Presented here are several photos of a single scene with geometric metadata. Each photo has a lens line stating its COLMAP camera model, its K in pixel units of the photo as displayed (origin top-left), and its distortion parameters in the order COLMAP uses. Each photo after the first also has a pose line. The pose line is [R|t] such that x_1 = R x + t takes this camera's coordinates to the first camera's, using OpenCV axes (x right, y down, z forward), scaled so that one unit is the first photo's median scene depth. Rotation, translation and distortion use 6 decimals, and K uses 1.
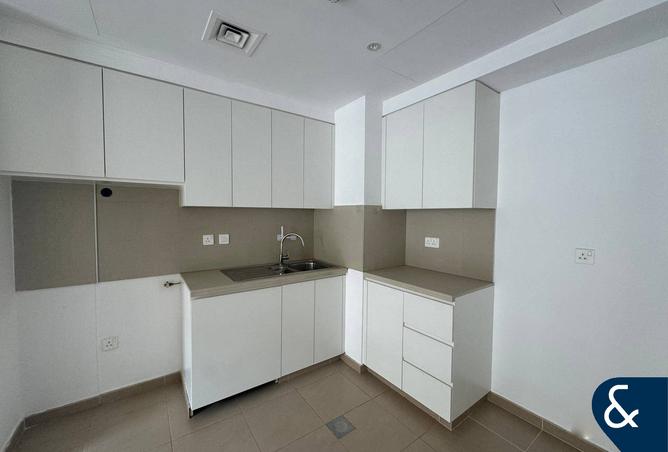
lens RADIAL K [[271.4, 0, 334.0], [0, 271.4, 226.0], [0, 0, 1]] dist [0.000028, 0.000114]
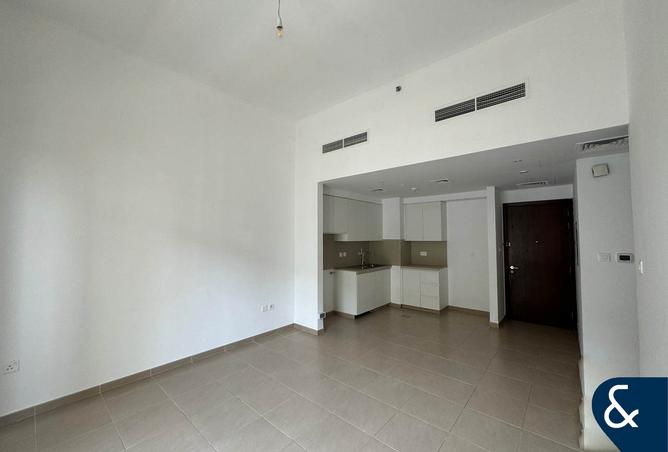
lens RADIAL K [[264.3, 0, 334.0], [0, 264.3, 226.0], [0, 0, 1]] dist [0.000903, 0.000067]
pose [[0.970351, 0.003217, 0.241678, -1.108516], [0.019369, 0.995660, -0.091023, 0.010754], [-0.240922, 0.093006, 0.966078, -1.285161]]
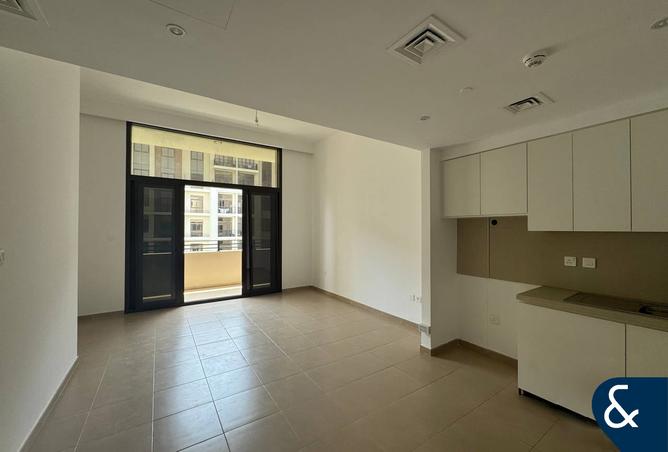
lens RADIAL K [[264.3, 0, 334.0], [0, 264.3, 226.0], [0, 0, 1]] dist [0.000903, 0.000067]
pose [[-0.033353, -0.022520, -0.999190, 0.631549], [-0.049735, 0.998545, -0.020846, -0.020504], [0.998205, 0.048999, -0.034424, 0.097399]]
